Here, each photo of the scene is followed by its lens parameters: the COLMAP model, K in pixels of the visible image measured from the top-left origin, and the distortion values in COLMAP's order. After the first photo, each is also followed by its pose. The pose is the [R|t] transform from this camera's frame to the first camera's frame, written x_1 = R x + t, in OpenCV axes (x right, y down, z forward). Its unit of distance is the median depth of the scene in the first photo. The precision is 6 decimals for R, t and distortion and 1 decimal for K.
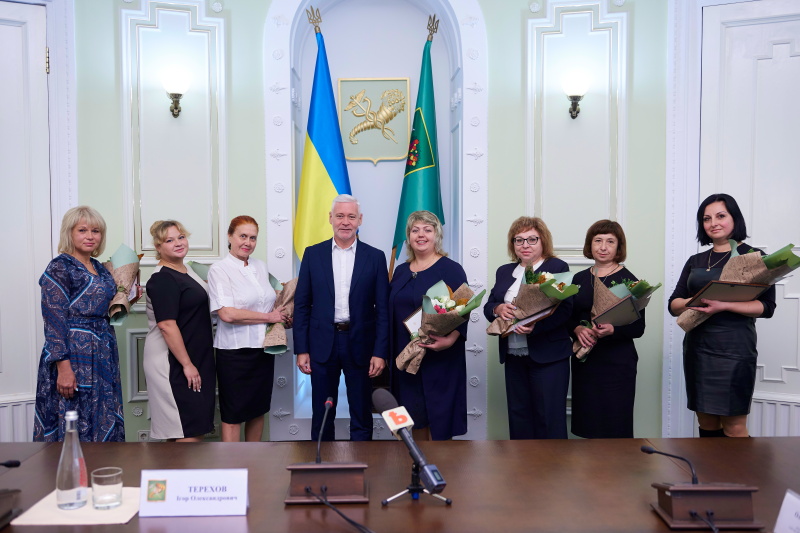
lens RADIAL K [[758.7, 0, 400.0], [0, 758.7, 266.5], [0, 0, 1]] dist [-0.009451, -0.009612]
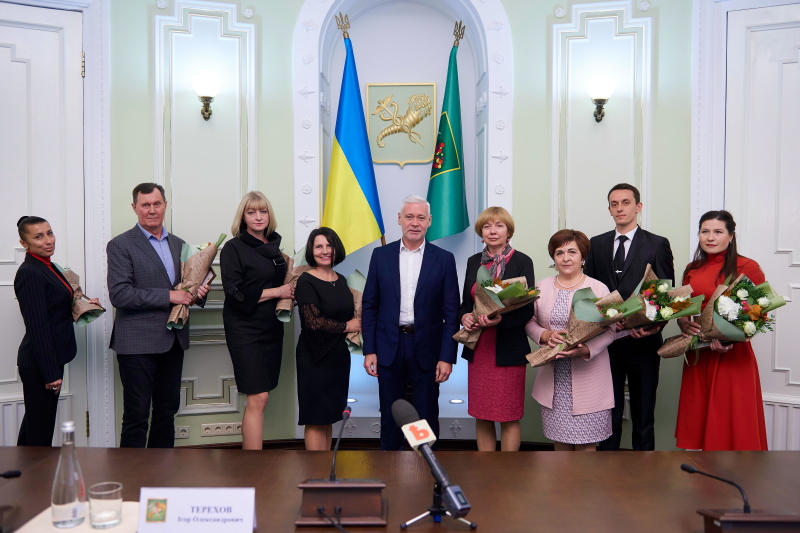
lens RADIAL K [[707.1, 0, 403.0], [0, 707.1, 255.7], [0, 0, 1]] dist [-0.037521, 0.004846]
pose [[0.999404, 0.006810, -0.033844, 0.002391], [-0.007318, 0.999862, -0.014920, -0.001543], [0.033738, 0.015159, 0.999316, 0.060032]]
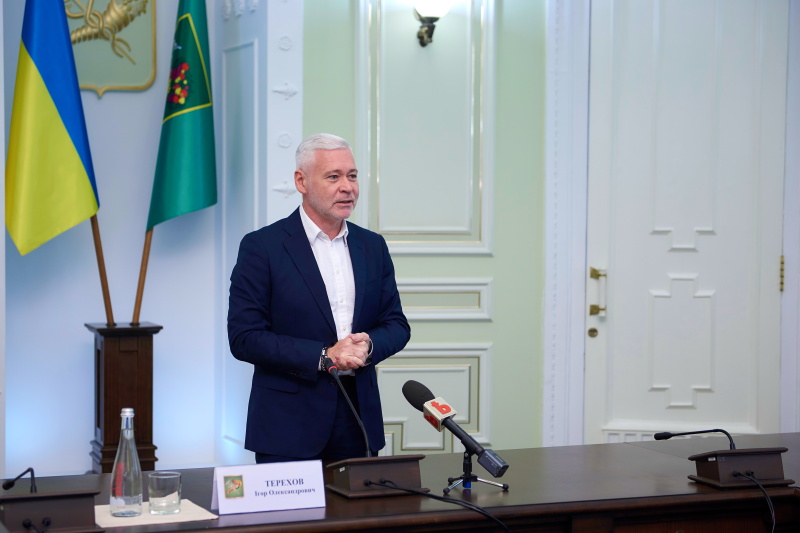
lens RADIAL K [[1555.4, 0, 400.0], [0, 1555.4, 266.5], [0, 0, 1]] dist [0.113944, 0.124006]
pose [[0.929836, -0.004533, 0.367946, -0.332219], [0.006155, 0.999976, -0.003235, 0.013037], [-0.367923, 0.005273, 0.929841, -0.341716]]
